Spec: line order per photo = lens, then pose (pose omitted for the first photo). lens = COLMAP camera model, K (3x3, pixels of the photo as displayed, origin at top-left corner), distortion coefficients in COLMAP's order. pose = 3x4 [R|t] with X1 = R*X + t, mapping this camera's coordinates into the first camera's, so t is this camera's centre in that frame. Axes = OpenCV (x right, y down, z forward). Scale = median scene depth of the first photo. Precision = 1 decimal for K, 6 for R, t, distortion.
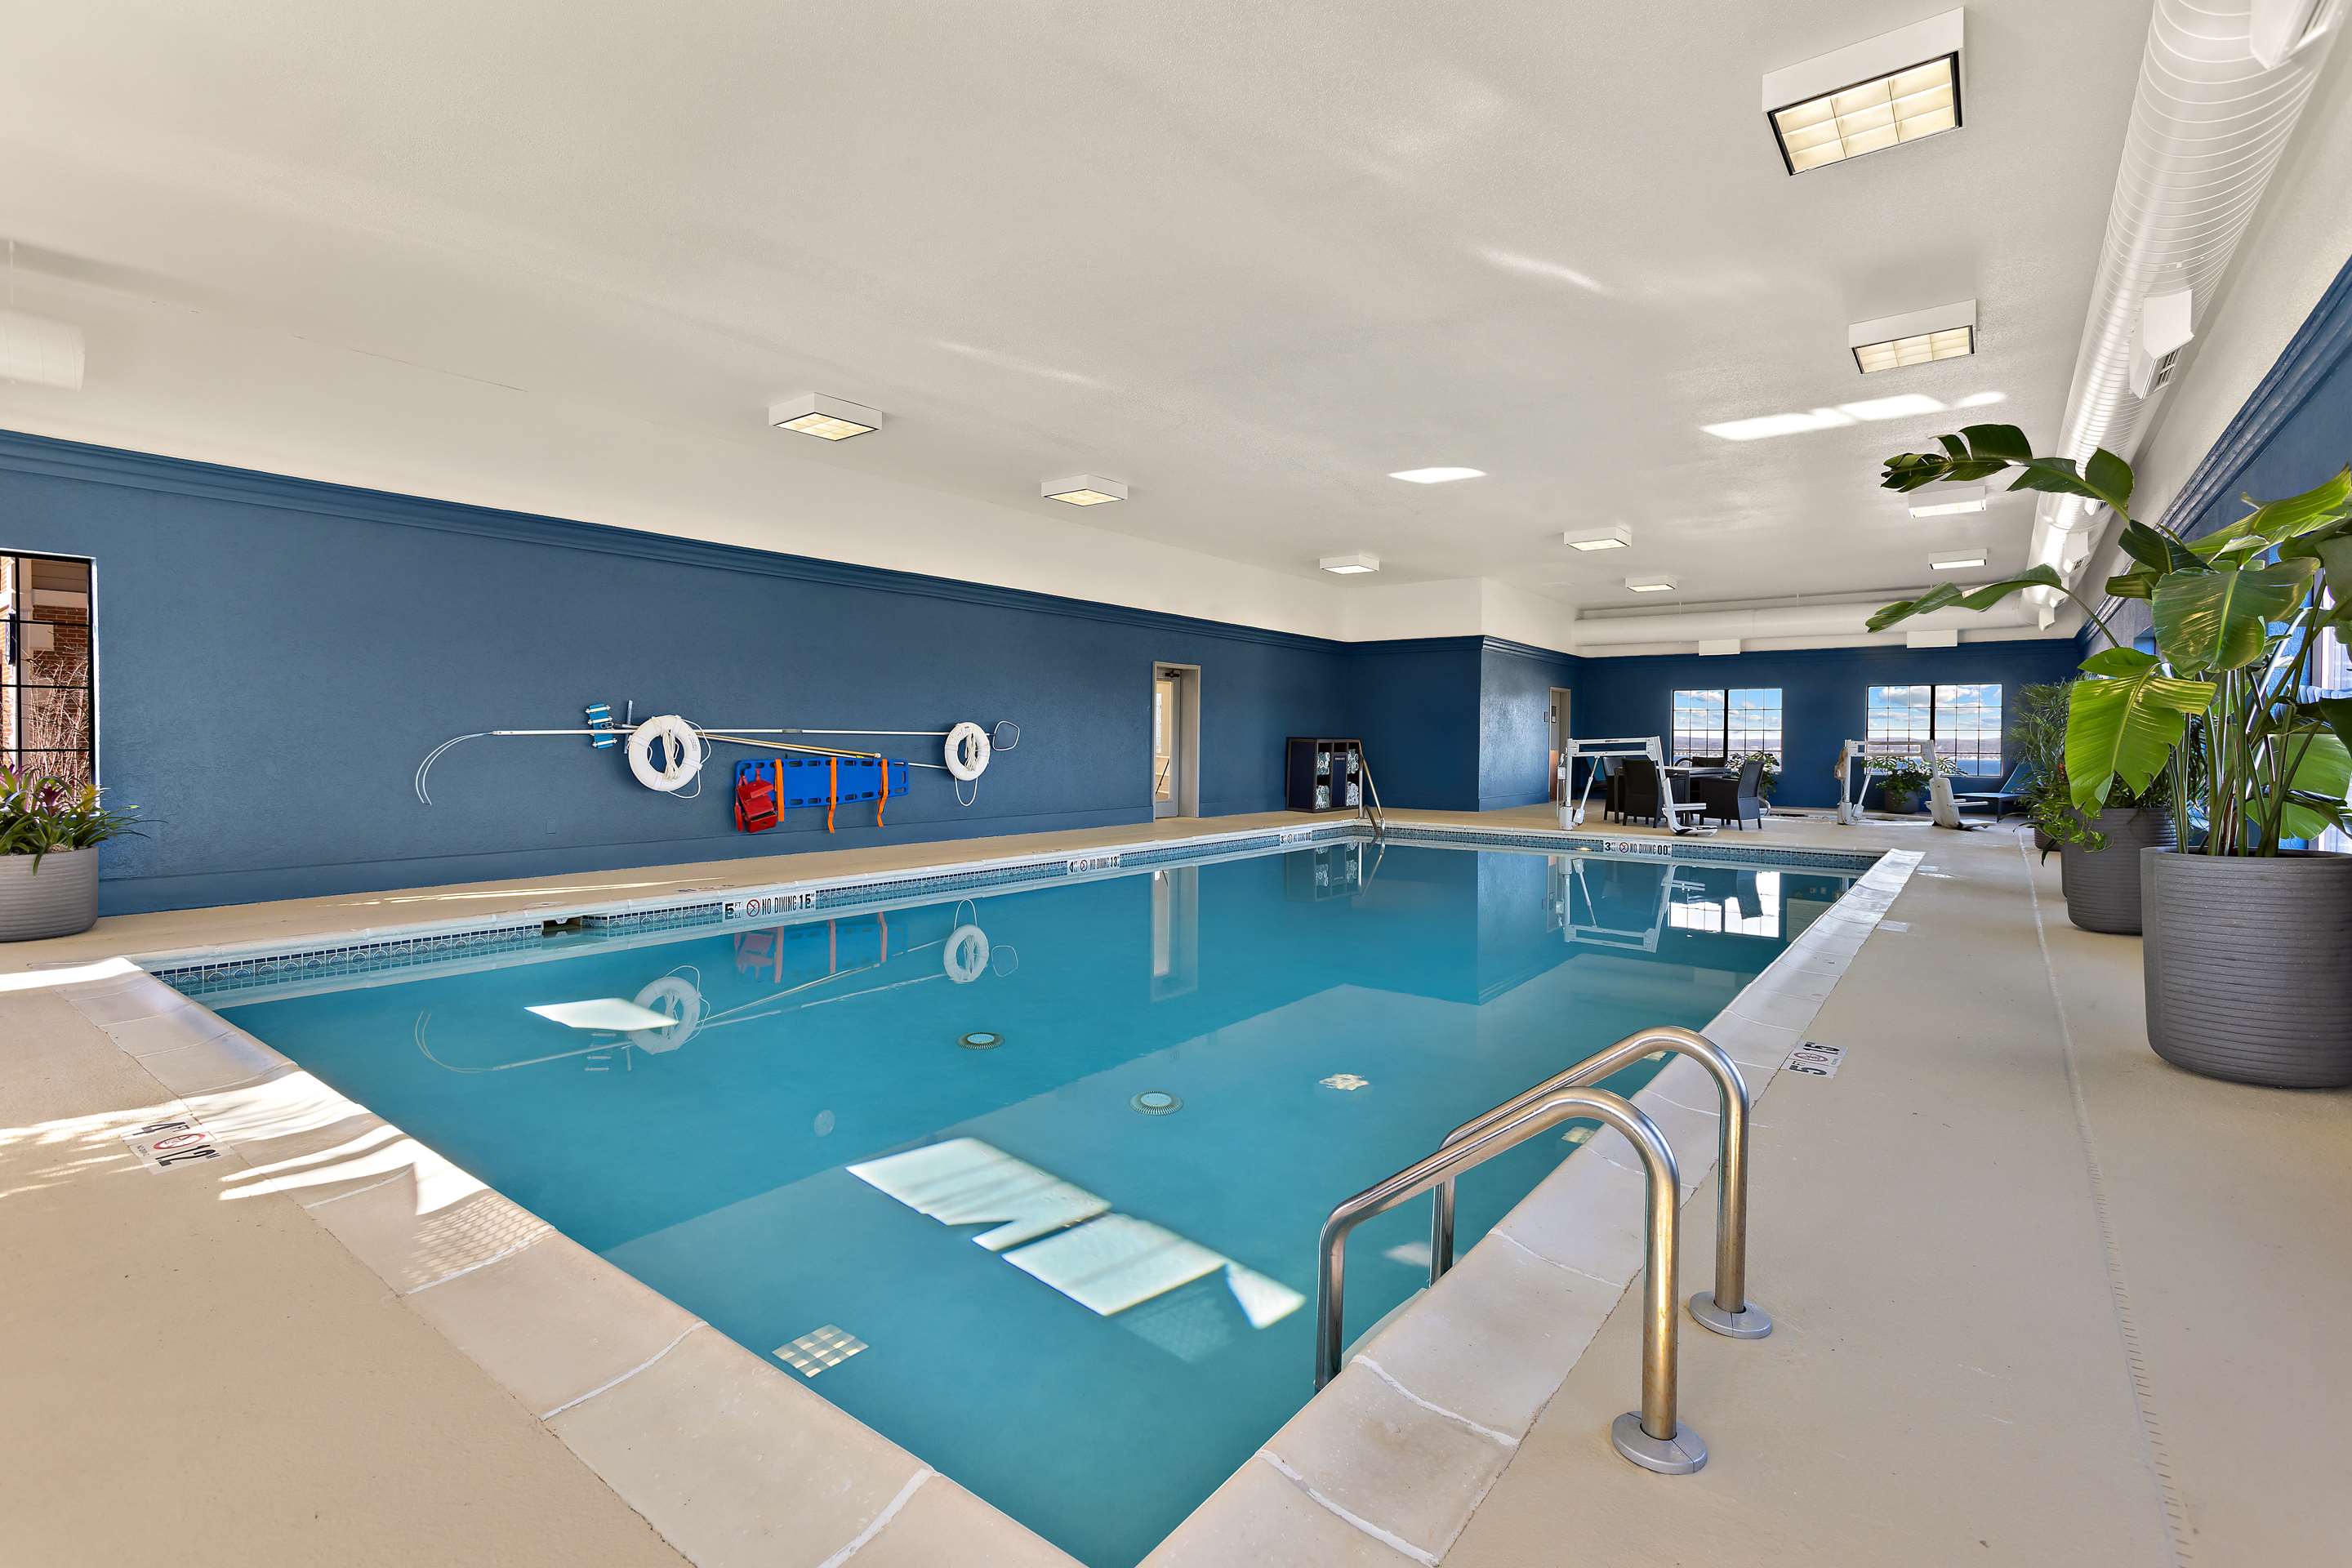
lens RADIAL K [[1064.7, 0, 1169.4], [0, 1064.7, 771.0], [0, 0, 1]] dist [-0.003294, -0.000199]
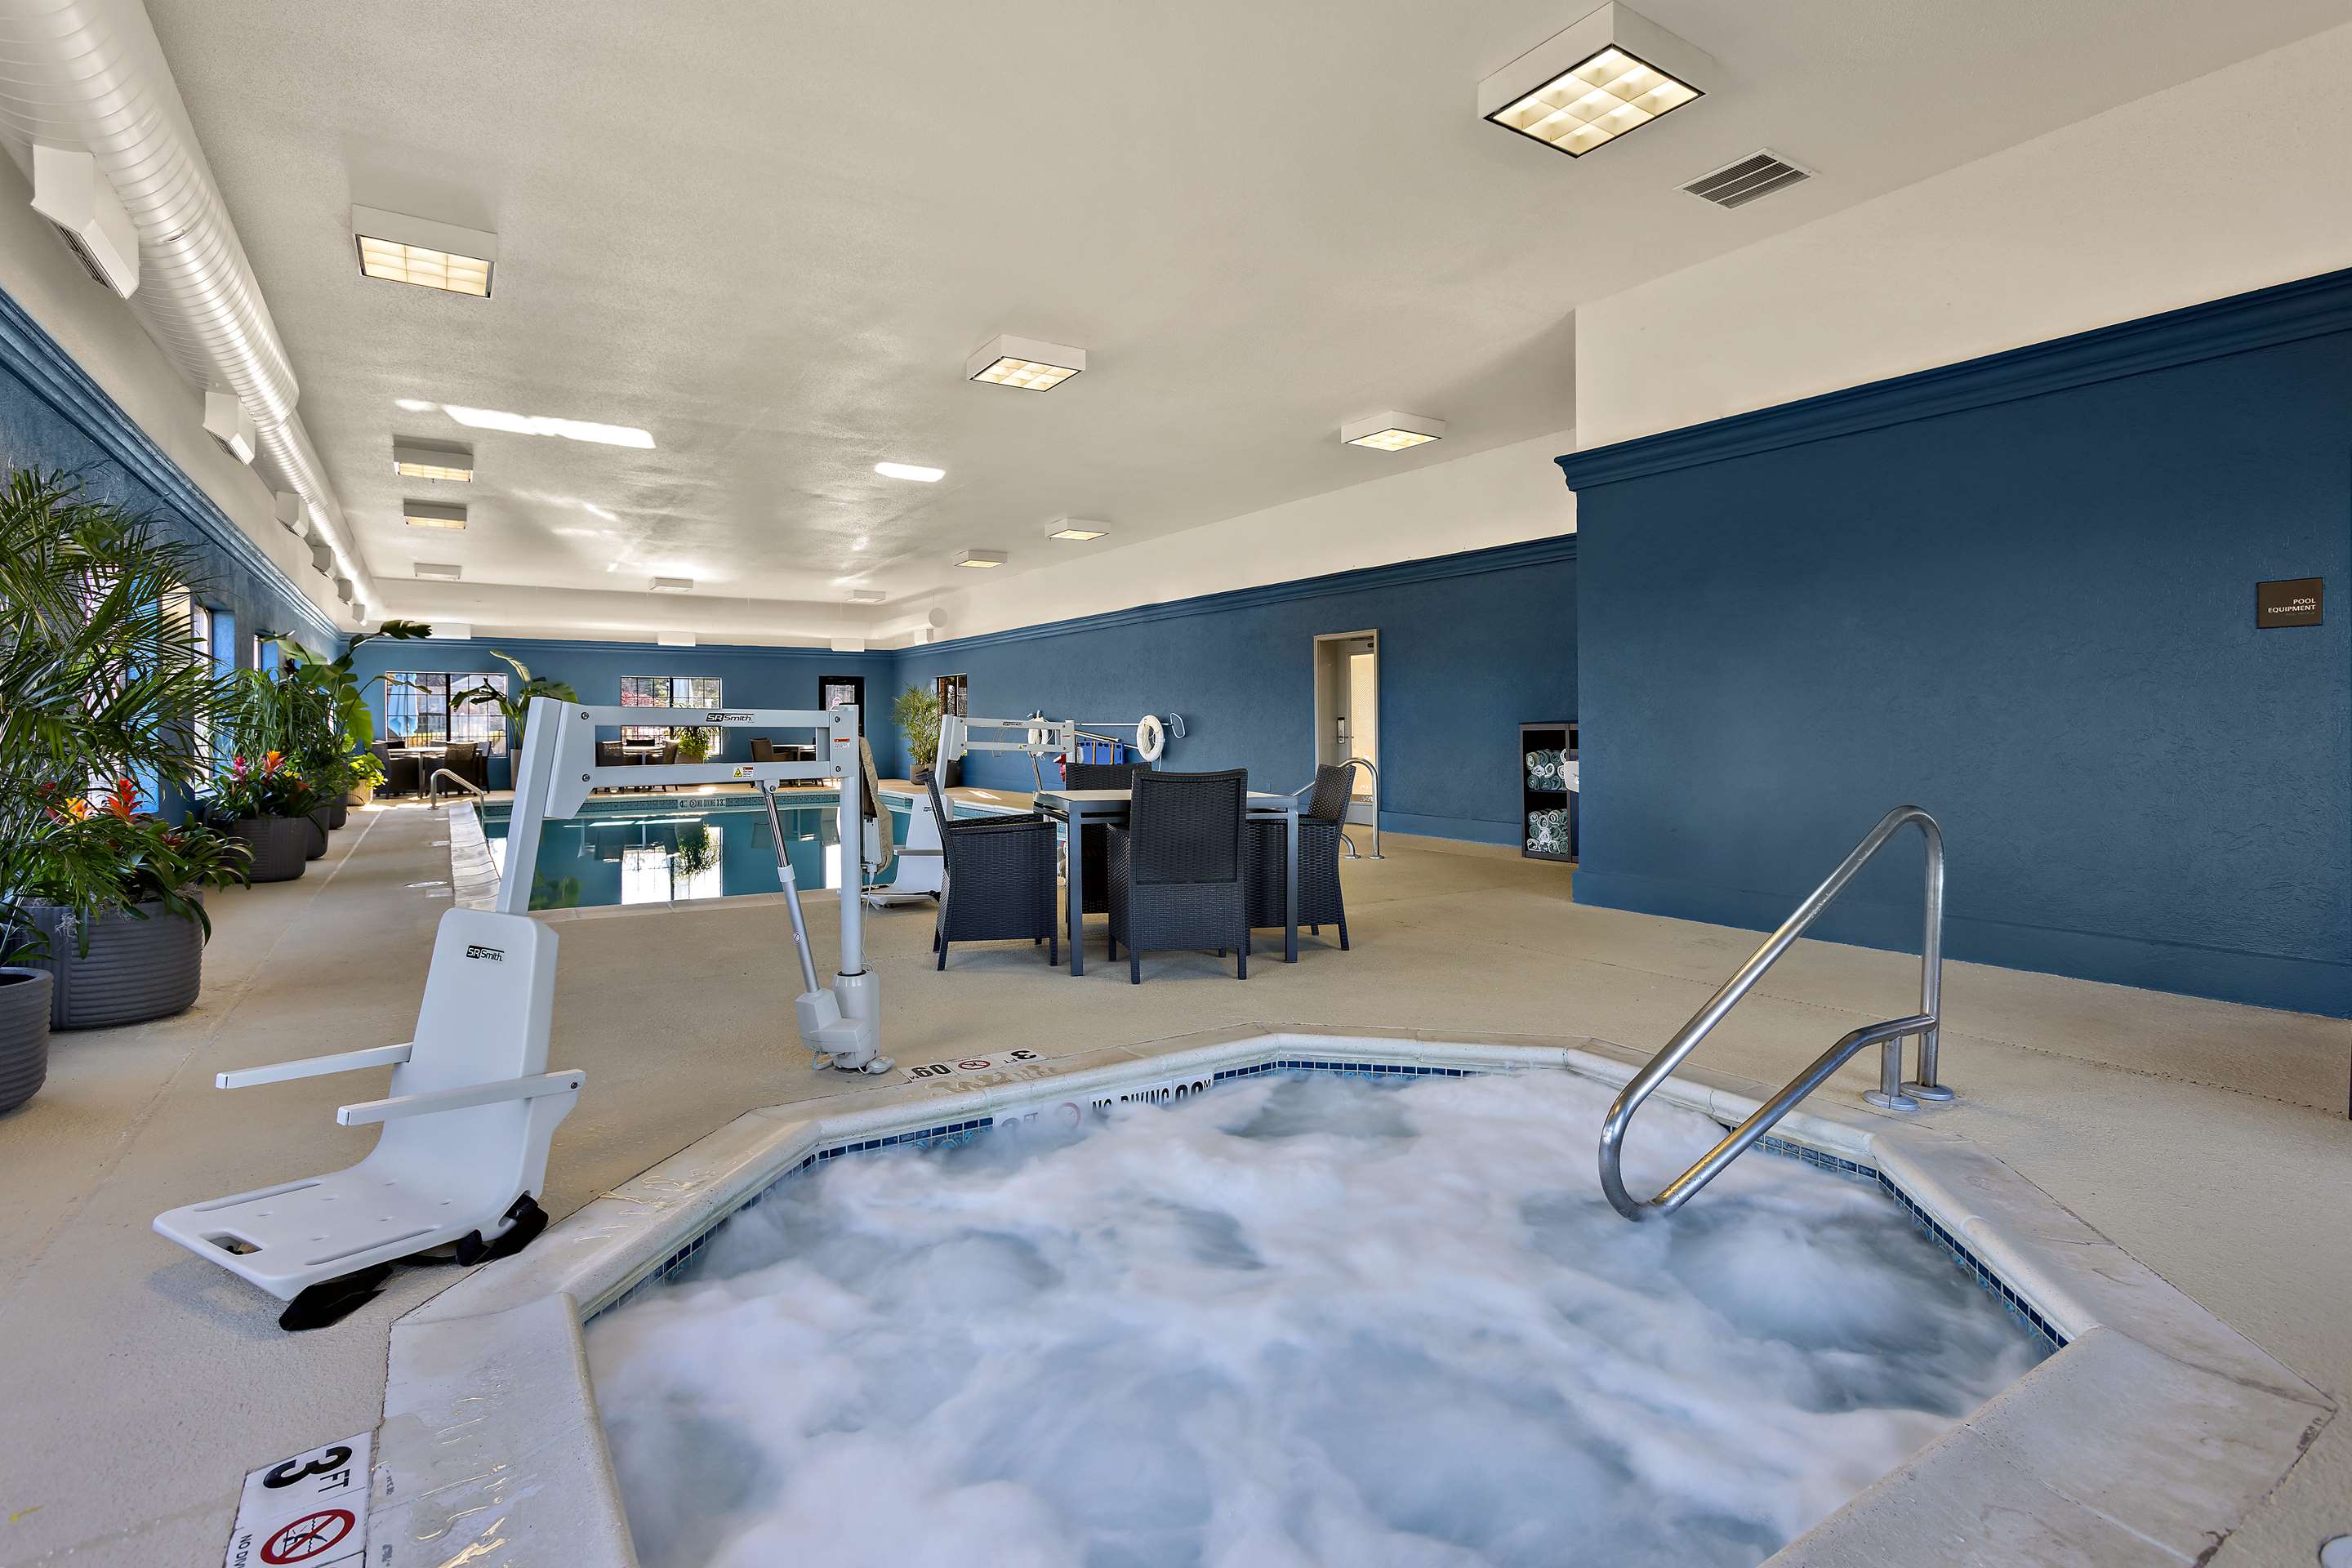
lens RADIAL K [[1142.6, 0, 1161.3], [0, 1142.6, 725.4], [0, 0, 1]] dist [0.001670, 0.000430]
pose [[-0.338063, -0.007362, -0.941095, 1.230020], [-0.027207, 0.999628, 0.001954, -0.040377], [0.940730, 0.026265, -0.338138, 1.649629]]
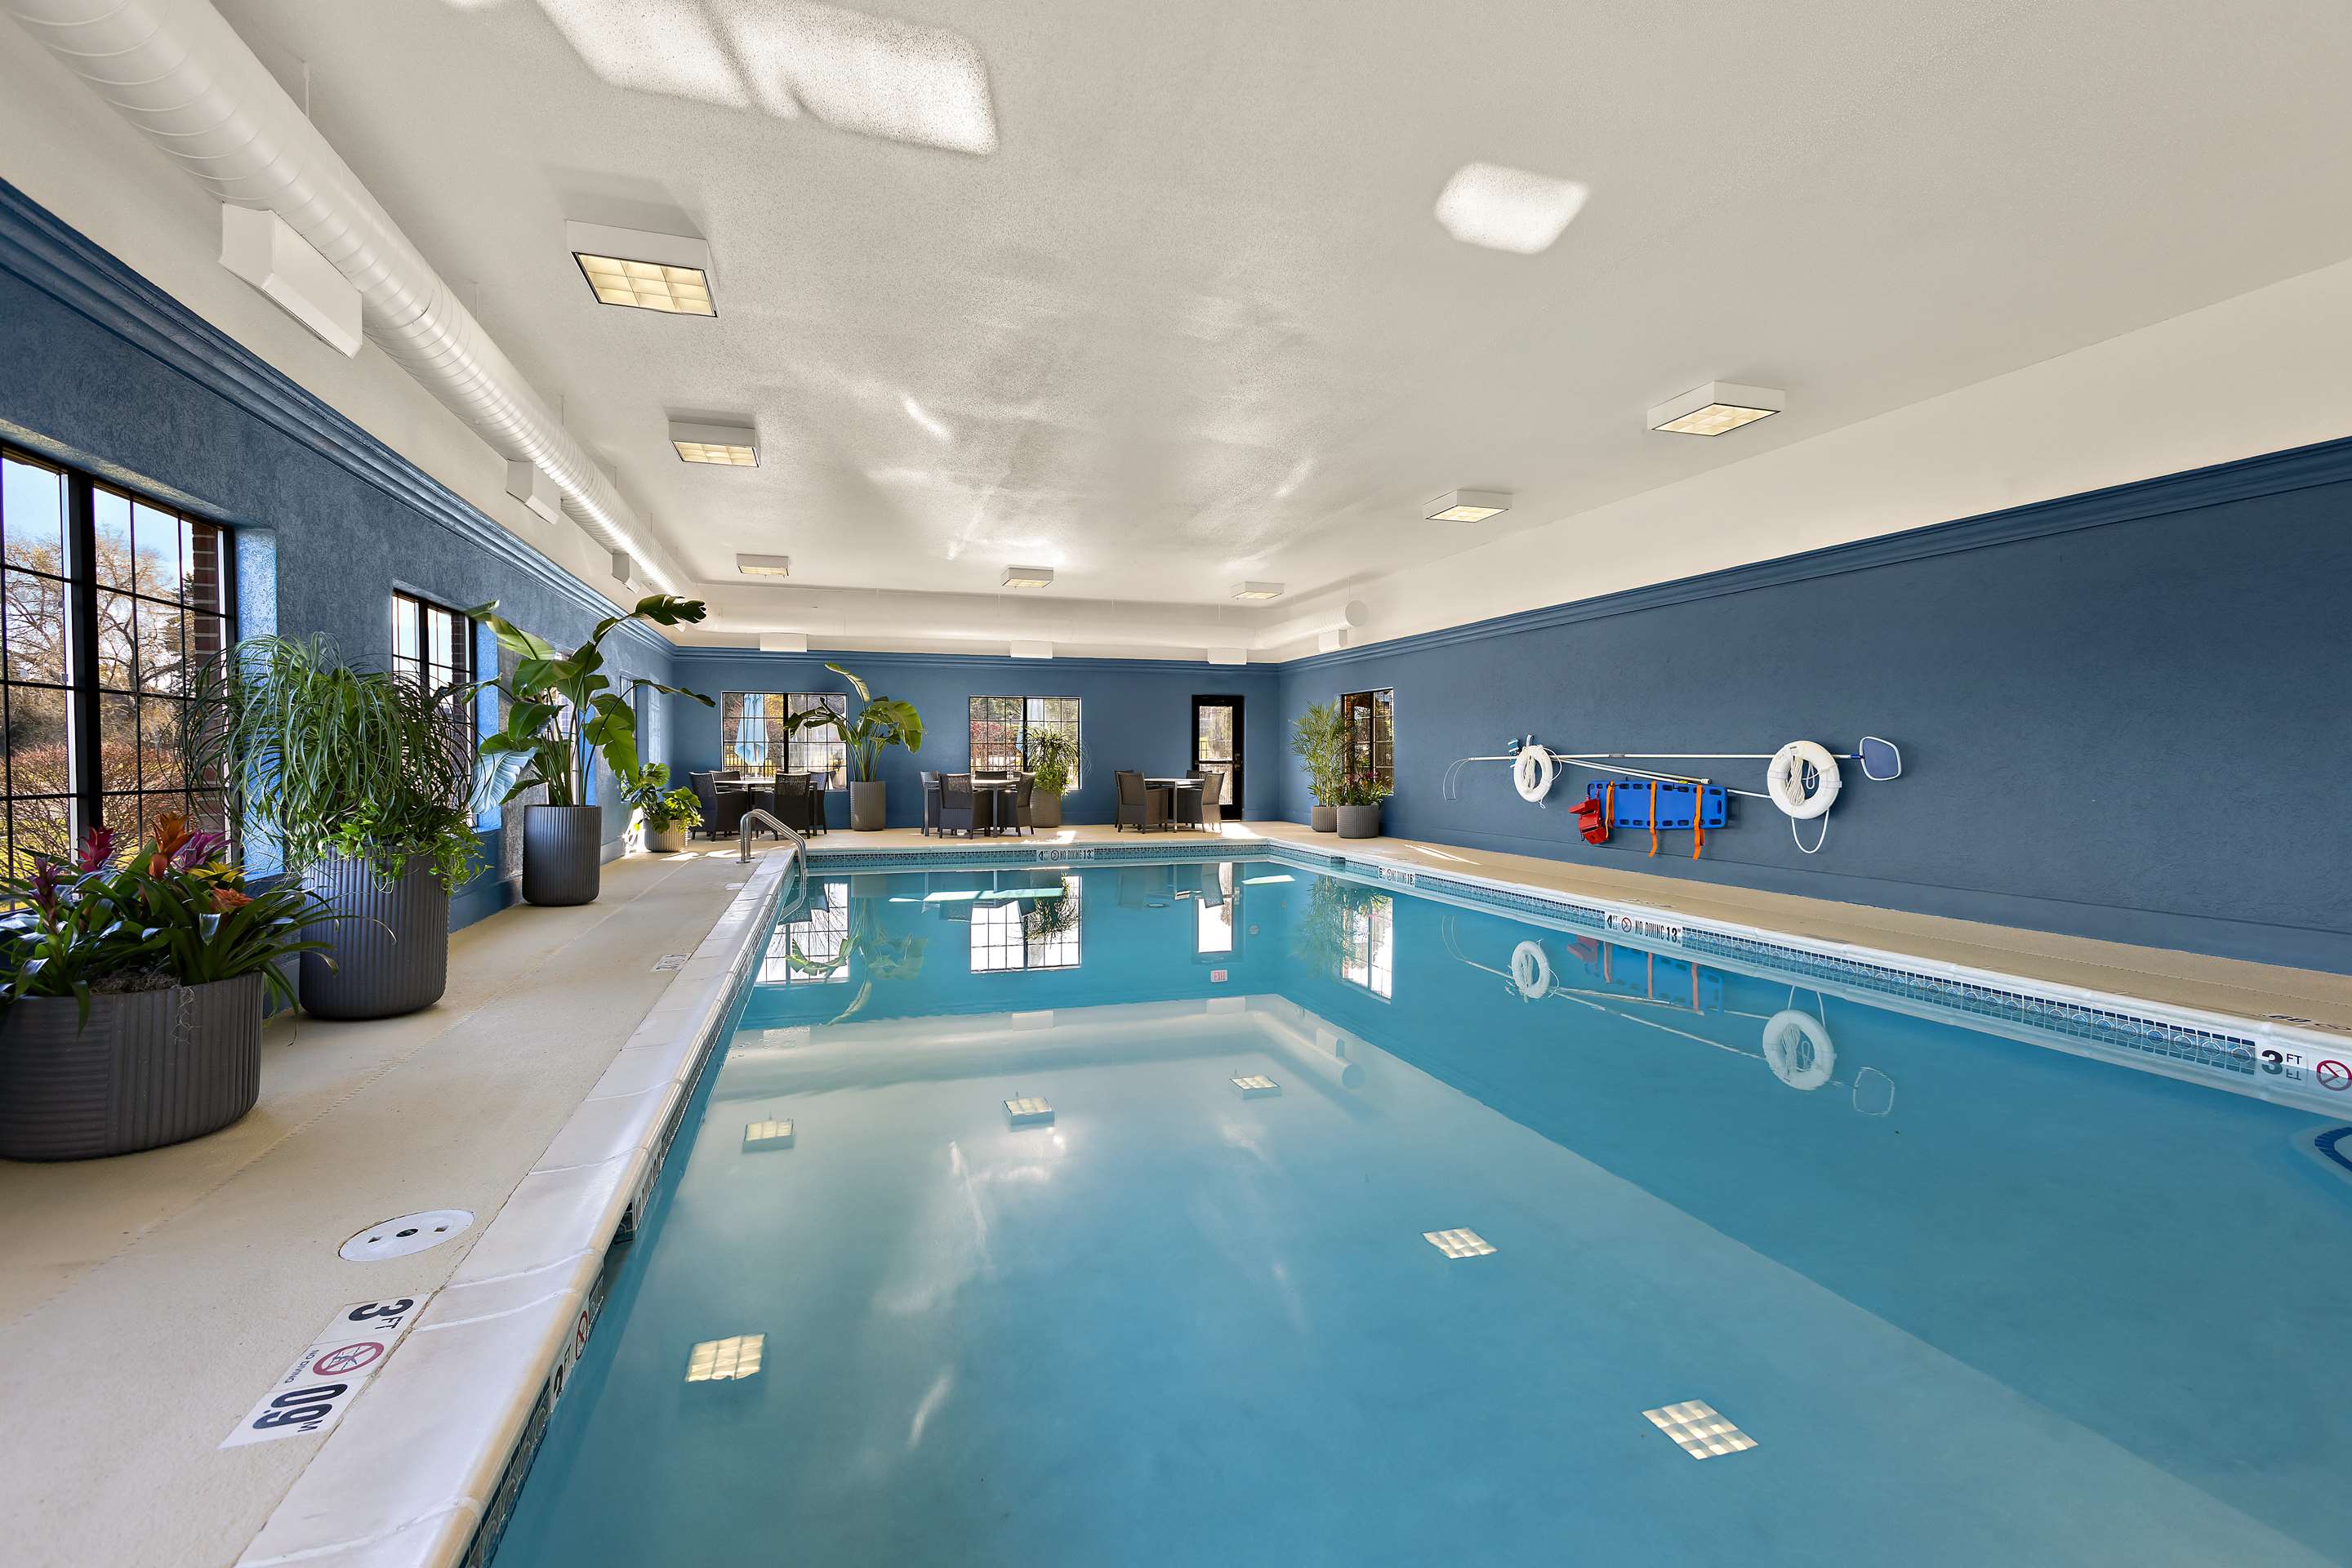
lens RADIAL K [[1064.7, 0, 1172.6], [0, 1064.7, 786.1], [0, 0, 1]] dist [-0.003294, -0.000199]
pose [[-0.564665, 0.012553, -0.825225, 0.756754], [-0.031759, 0.998813, 0.036925, -0.030694], [0.824709, 0.047058, -0.563596, 1.180761]]
